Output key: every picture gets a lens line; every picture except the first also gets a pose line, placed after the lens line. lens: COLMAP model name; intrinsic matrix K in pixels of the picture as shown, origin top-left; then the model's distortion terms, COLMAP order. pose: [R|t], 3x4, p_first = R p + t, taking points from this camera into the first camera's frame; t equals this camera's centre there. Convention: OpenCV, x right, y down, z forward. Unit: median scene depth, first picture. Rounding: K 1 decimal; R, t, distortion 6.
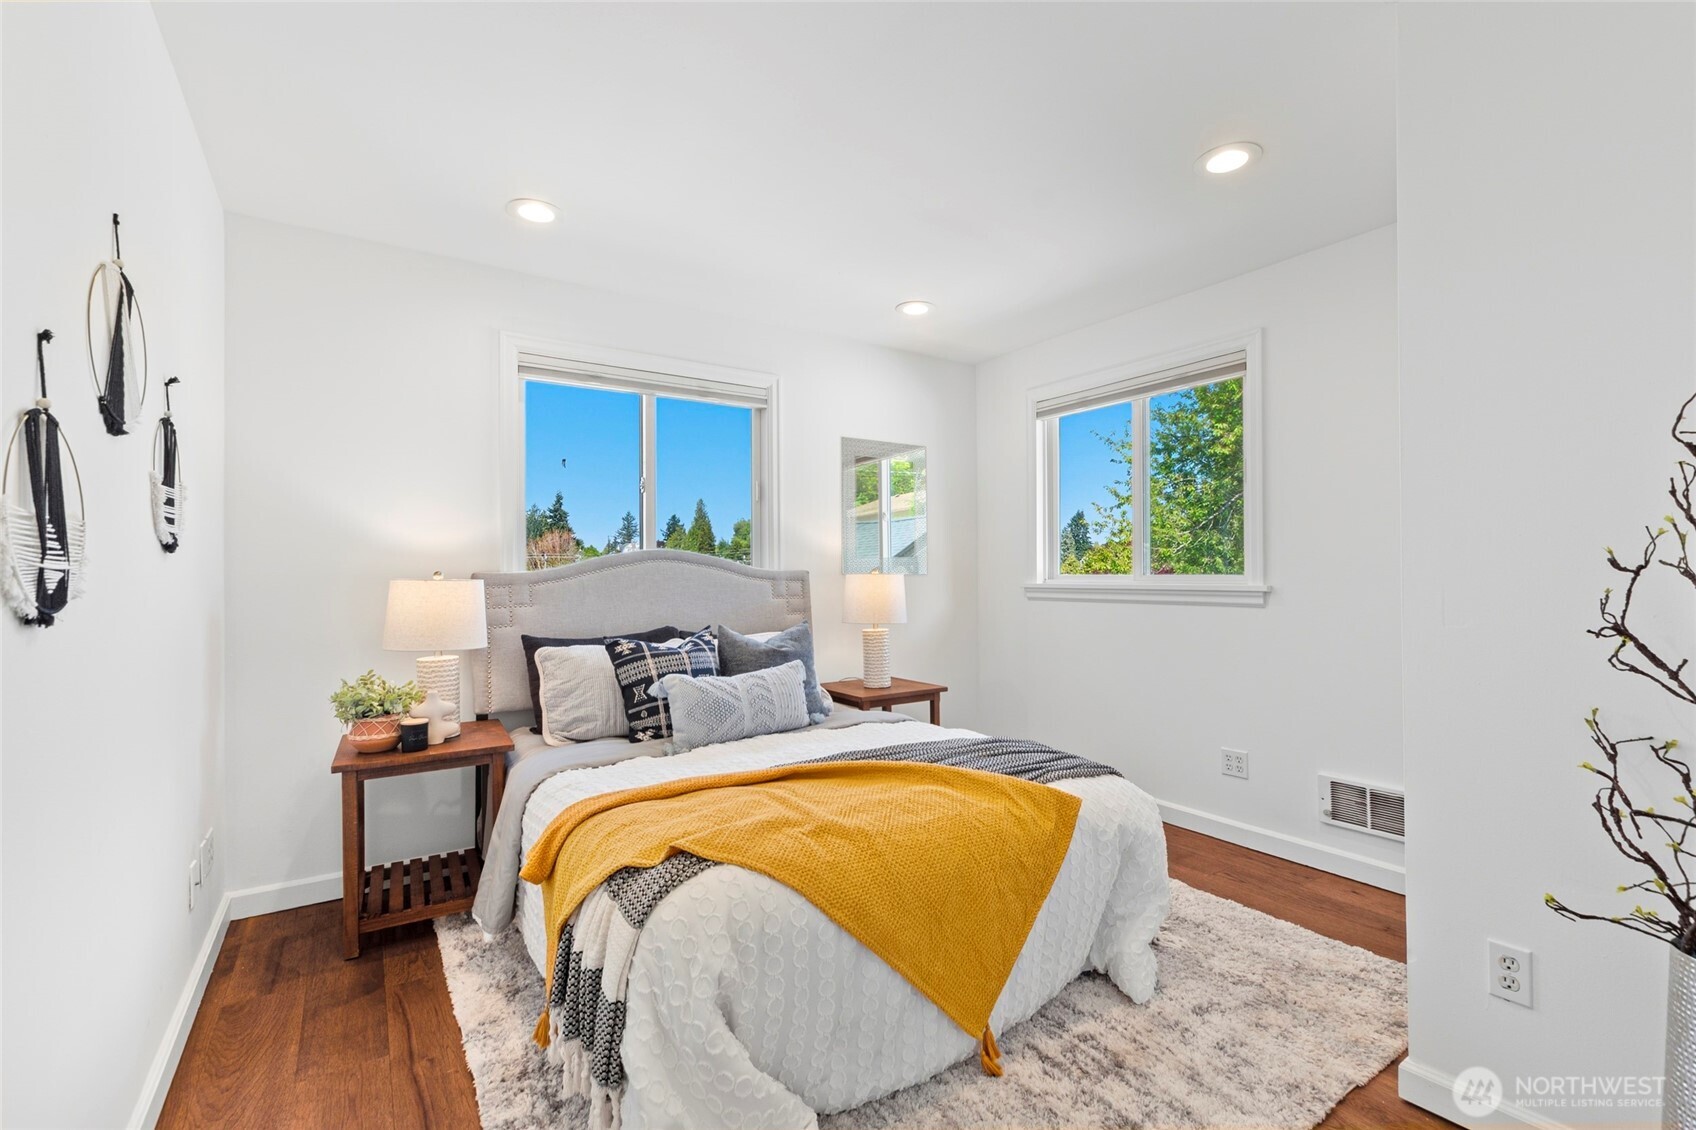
lens RADIAL K [[737.1, 0, 850.5], [0, 737.1, 560.6], [0, 0, 1]] dist [0.001626, -0.000653]
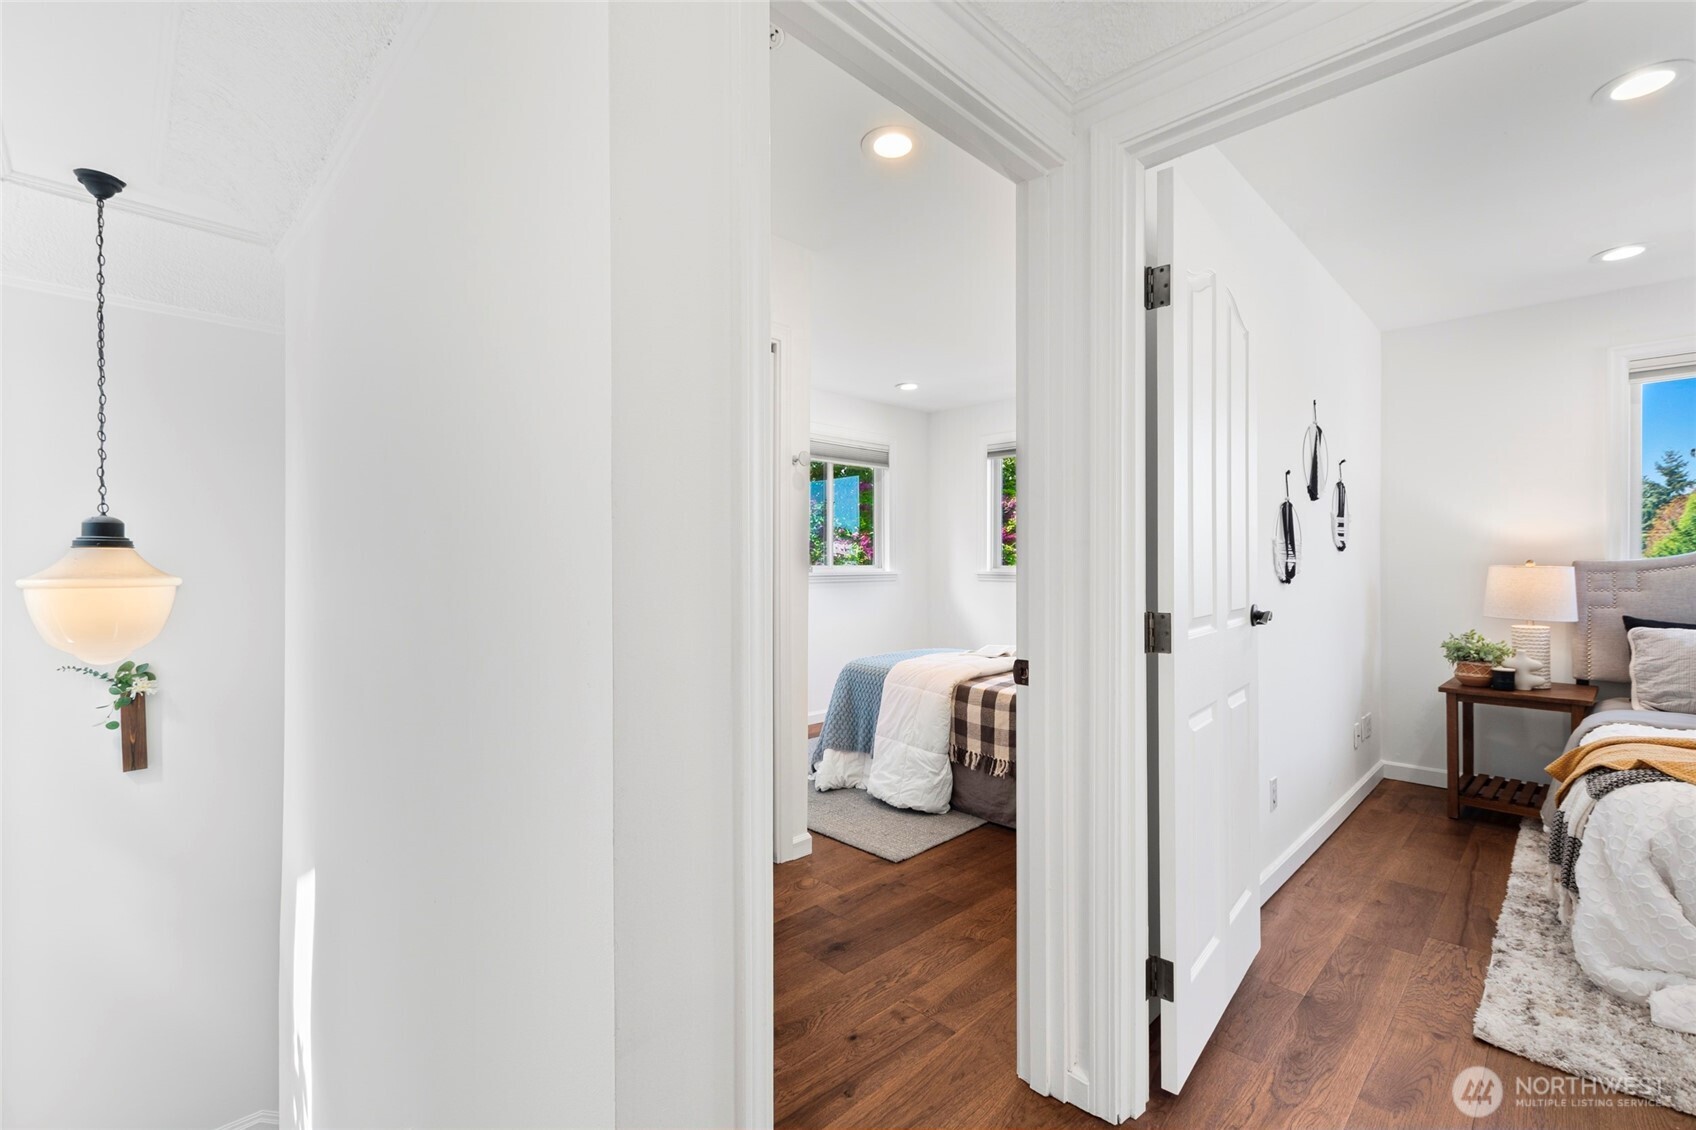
lens RADIAL K [[728.2, 0, 846.9], [0, 728.2, 573.9], [0, 0, 1]] dist [0.003834, -0.000732]
pose [[0.186548, 0.025473, -0.982116, 0.541688], [0.019082, 0.999381, 0.029546, -0.024730], [0.982261, -0.024253, 0.185946, -0.477191]]
